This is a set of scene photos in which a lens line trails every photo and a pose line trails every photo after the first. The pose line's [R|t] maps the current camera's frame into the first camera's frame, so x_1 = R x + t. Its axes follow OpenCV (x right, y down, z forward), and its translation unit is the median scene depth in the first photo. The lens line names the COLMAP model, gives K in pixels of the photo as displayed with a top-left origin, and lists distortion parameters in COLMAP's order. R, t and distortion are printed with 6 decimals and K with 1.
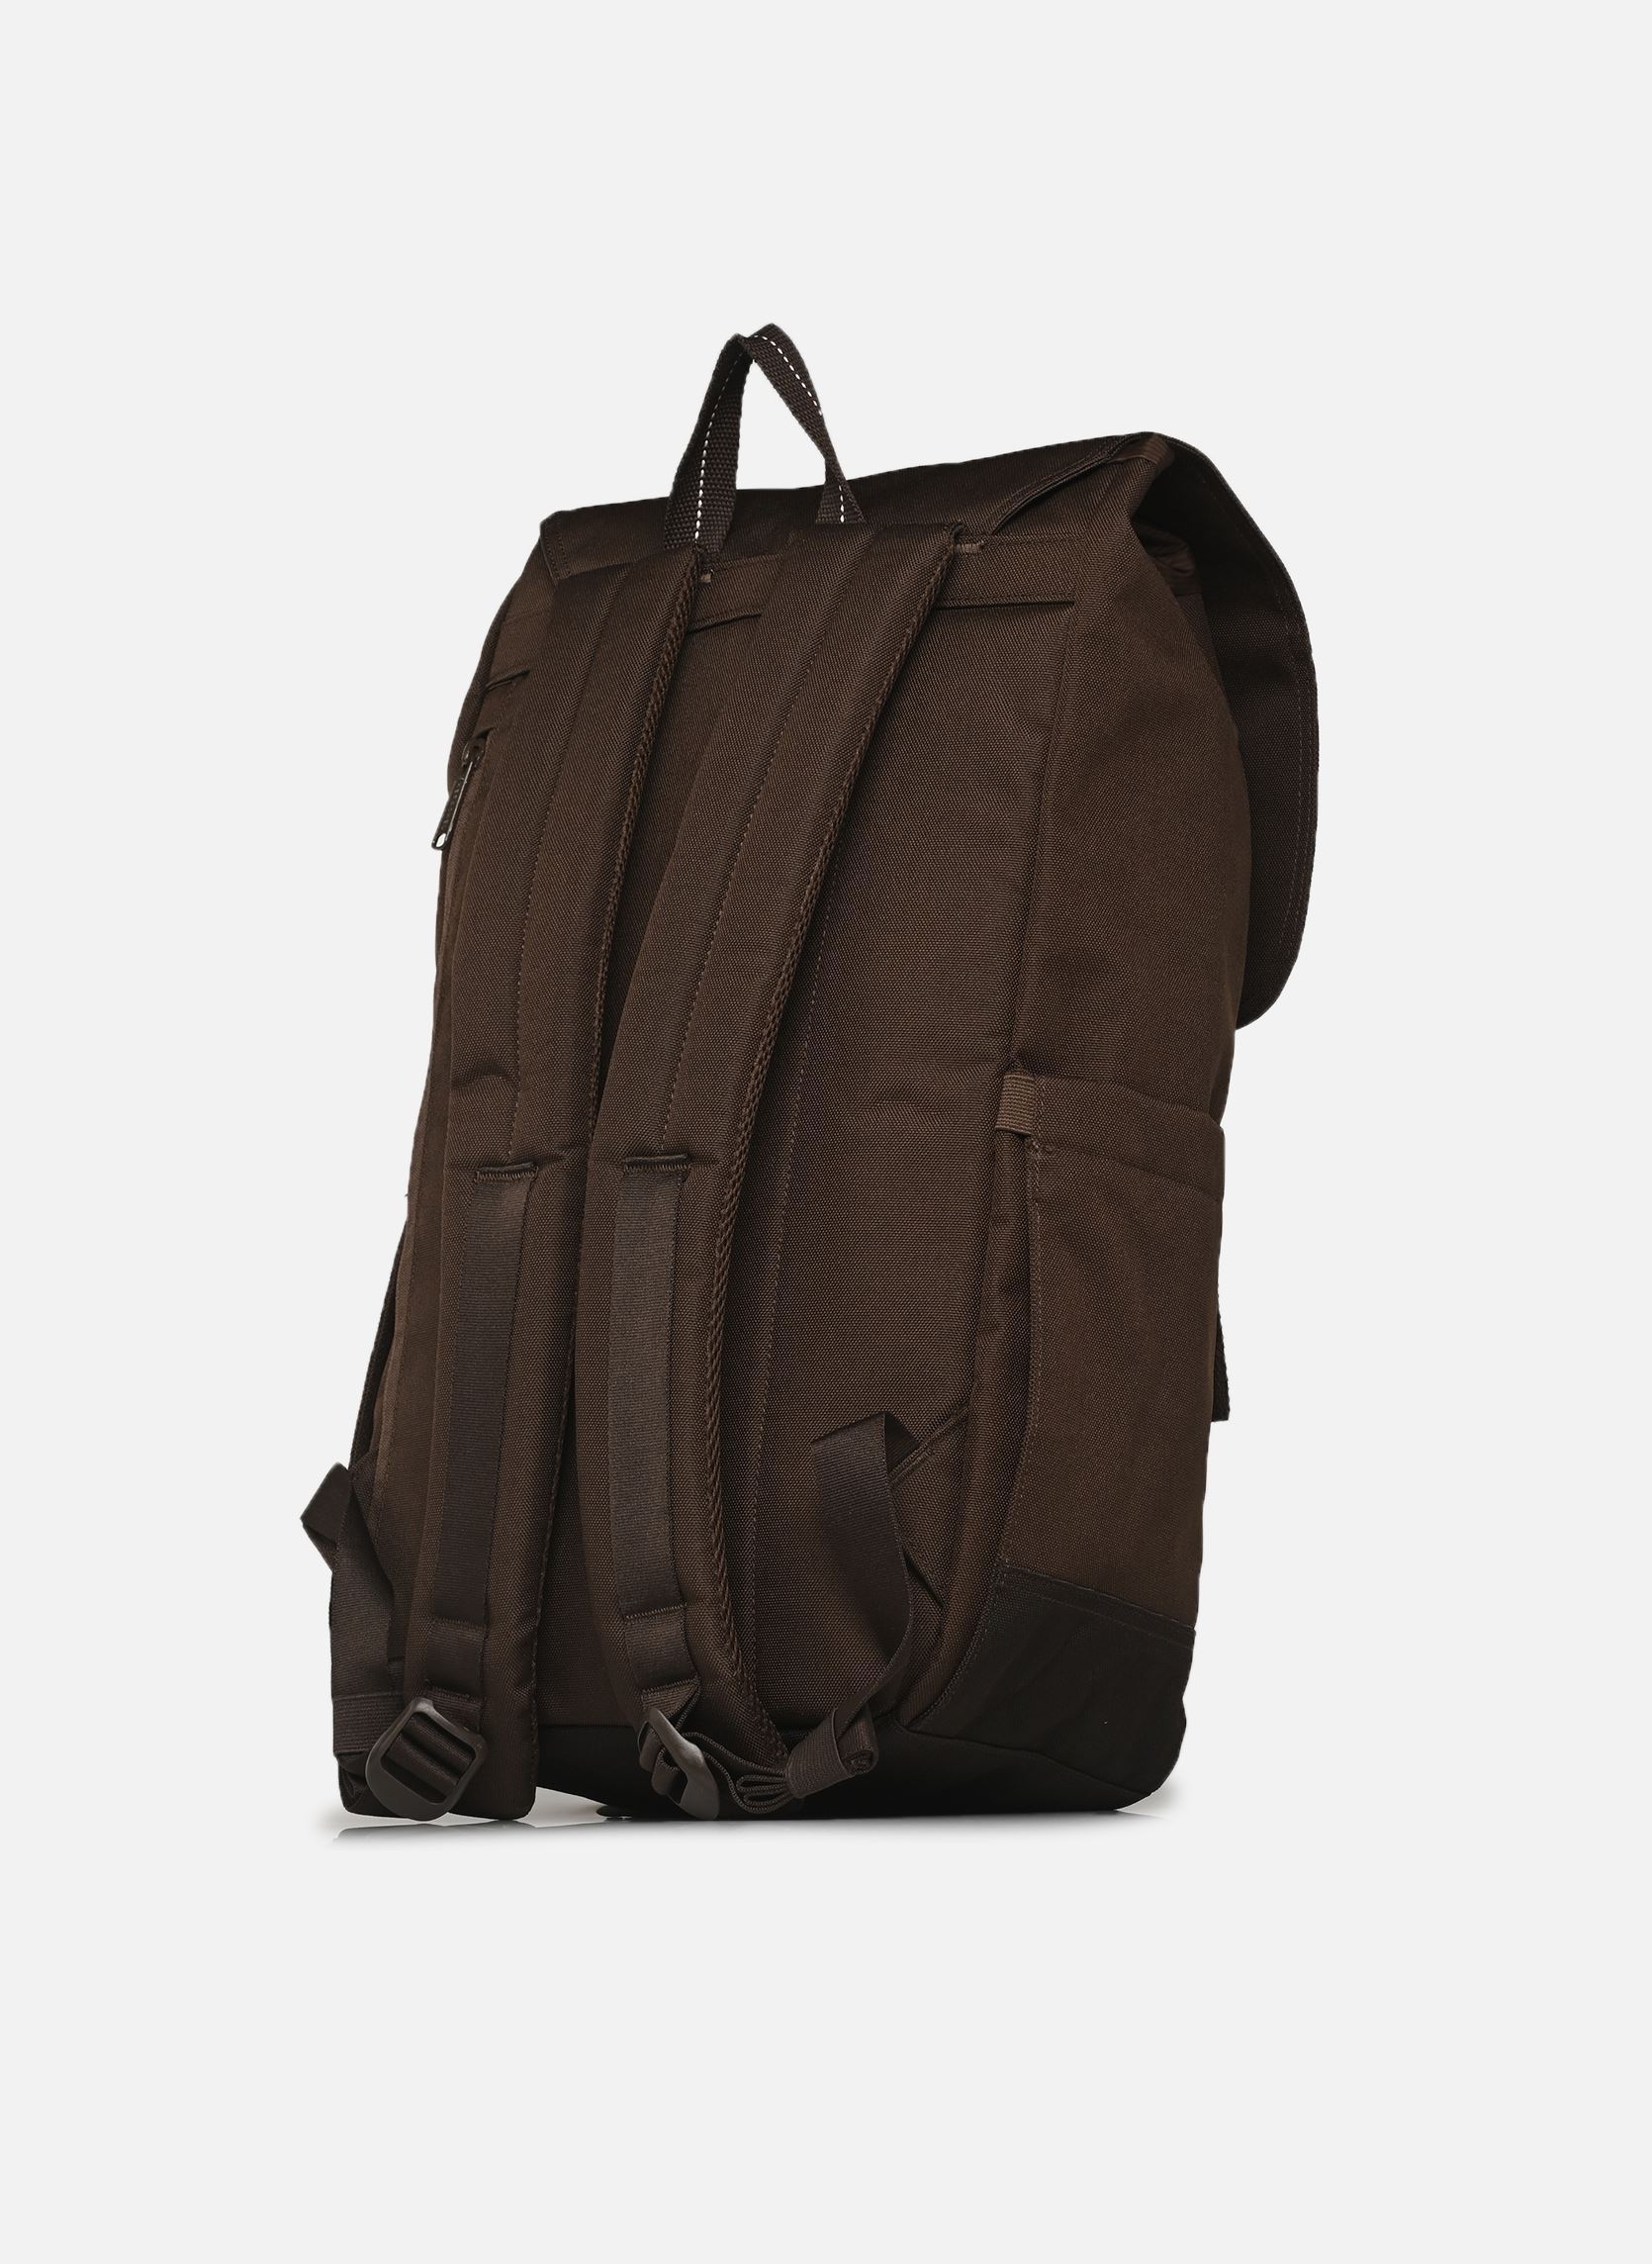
lens RADIAL K [[7307.8, 0, 825.7], [0, 7307.8, 1132.1], [0, 0, 1]] dist [-0.159130, 0.000000]
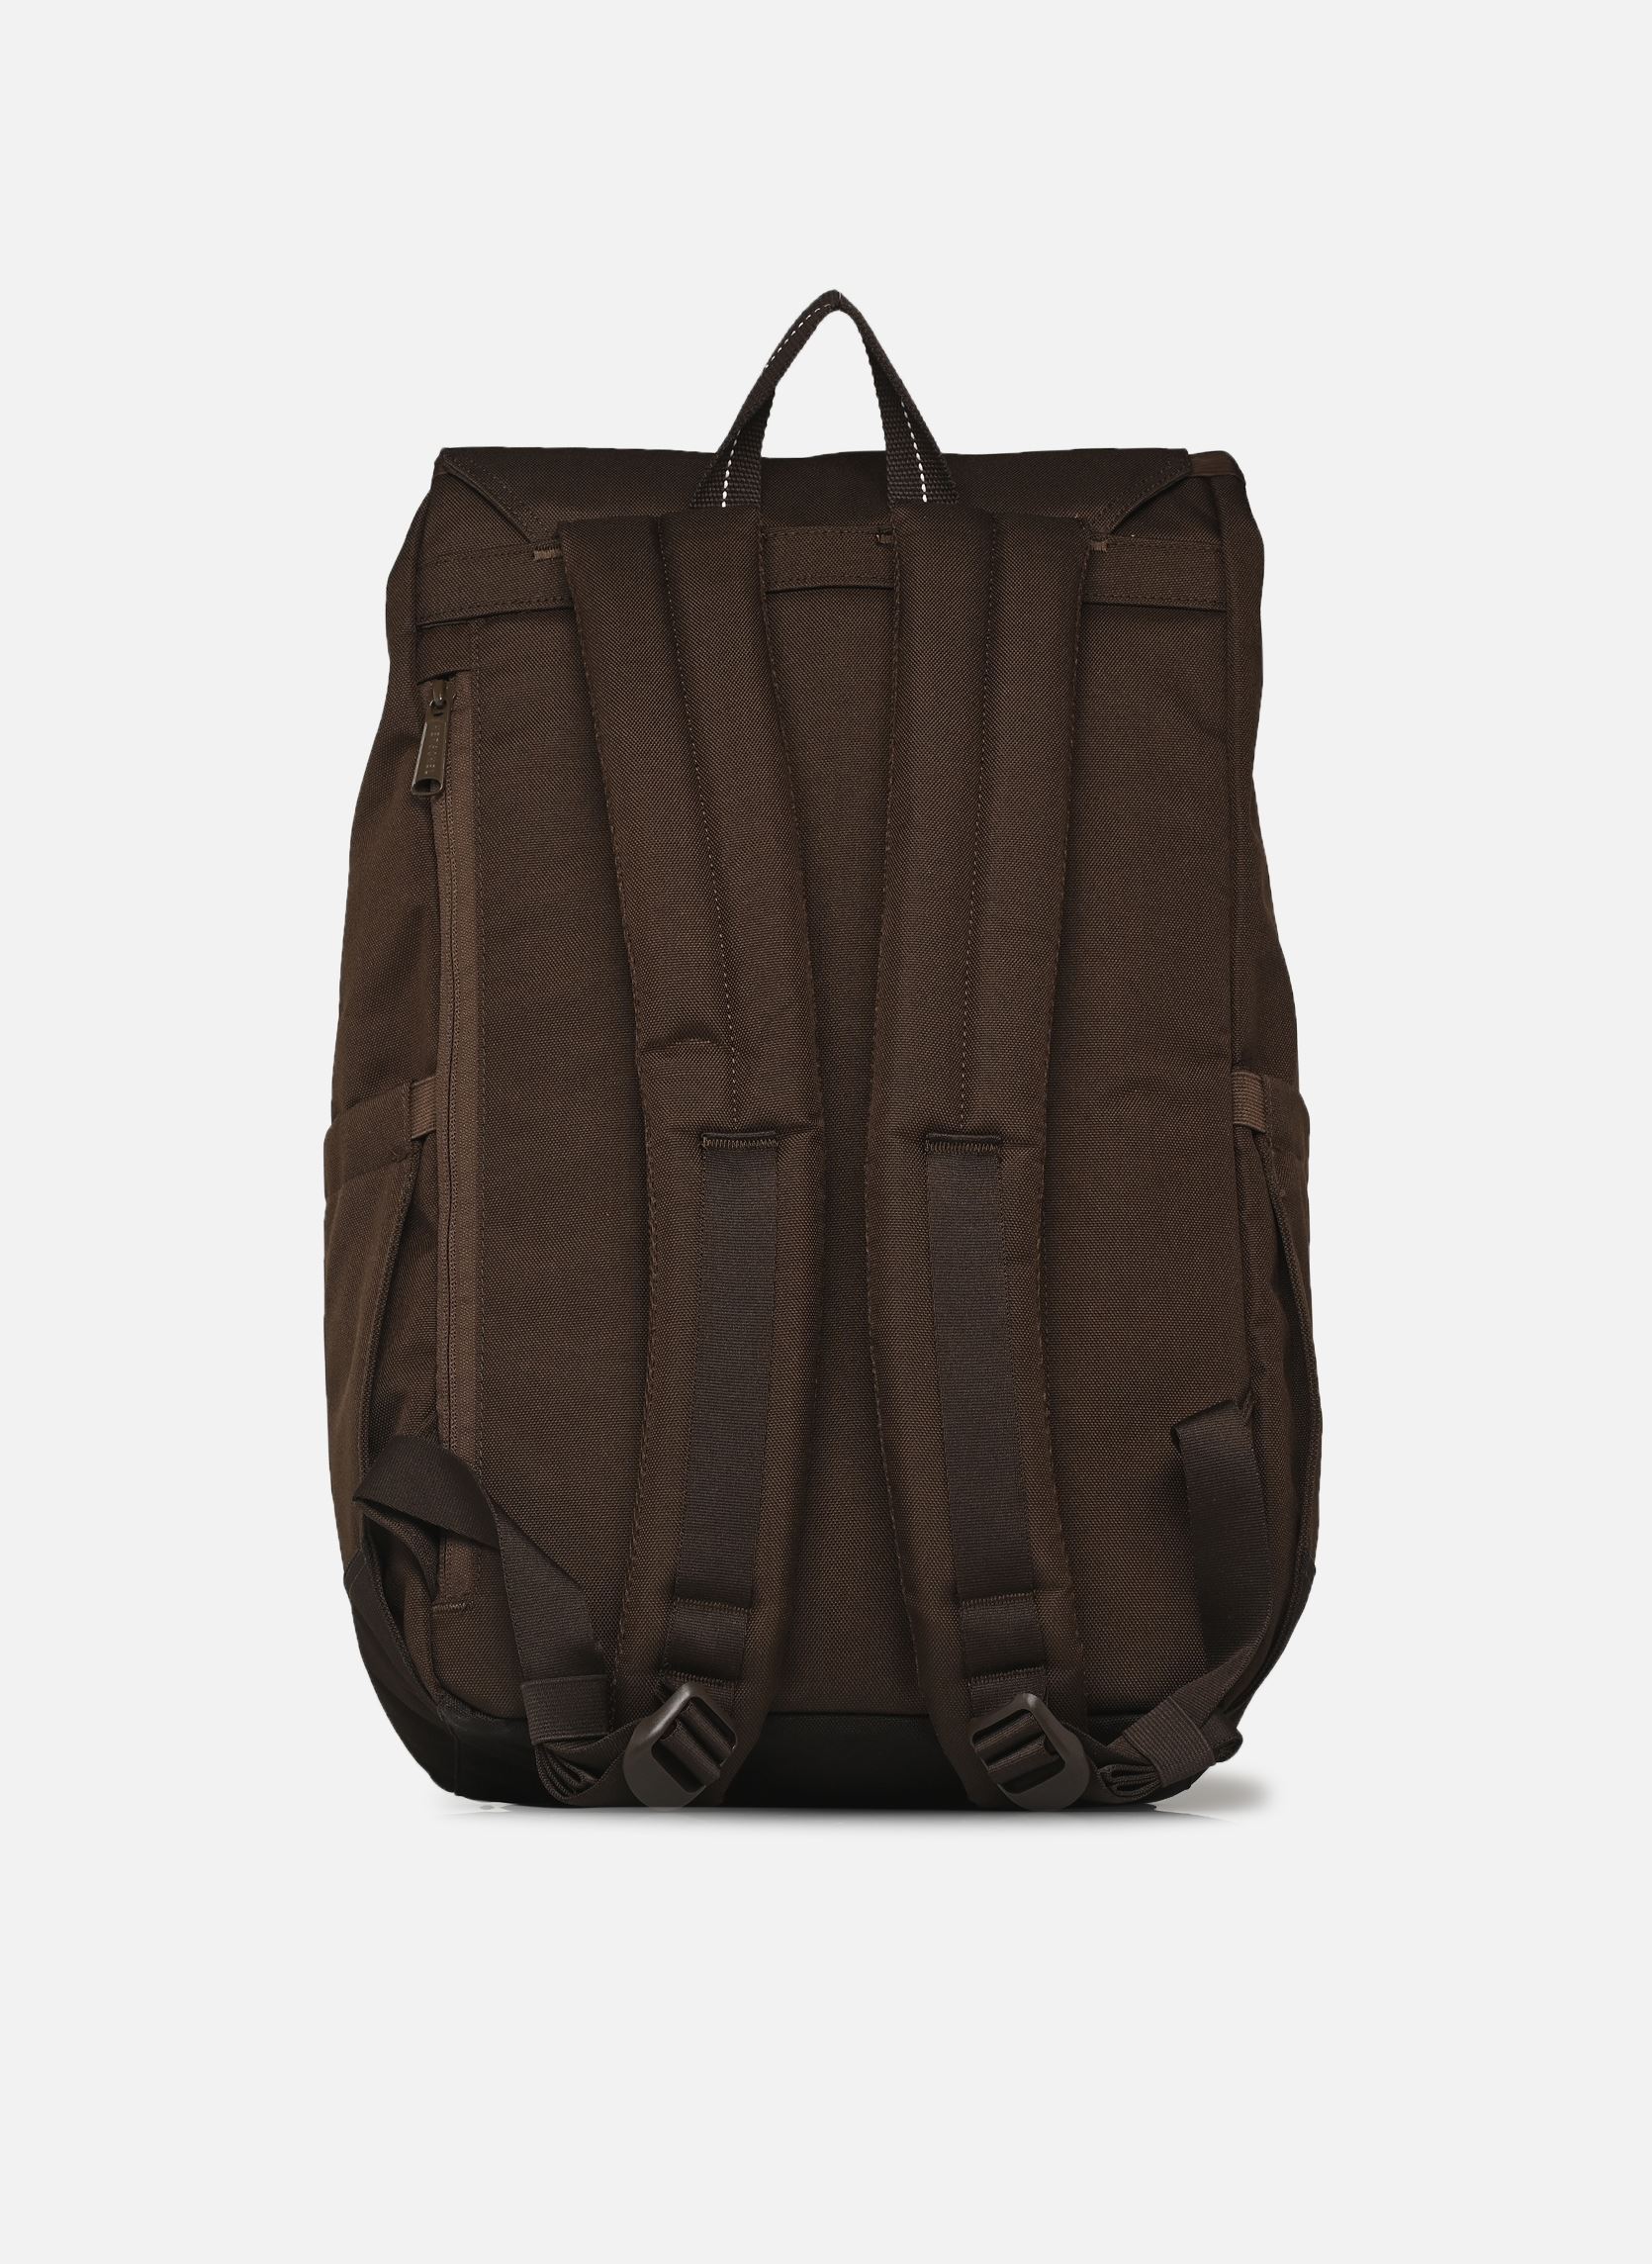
lens RADIAL K [[7307.8, 0, 825.7], [0, 7307.8, 1132.4], [0, 0, 1]] dist [-0.159130, 0.000000]
pose [[0.824401, 0.054941, 0.563333, -0.584819], [-0.051428, 0.998432, -0.022115, 0.025532], [-0.563664, -0.010739, 0.825934, 0.198581]]
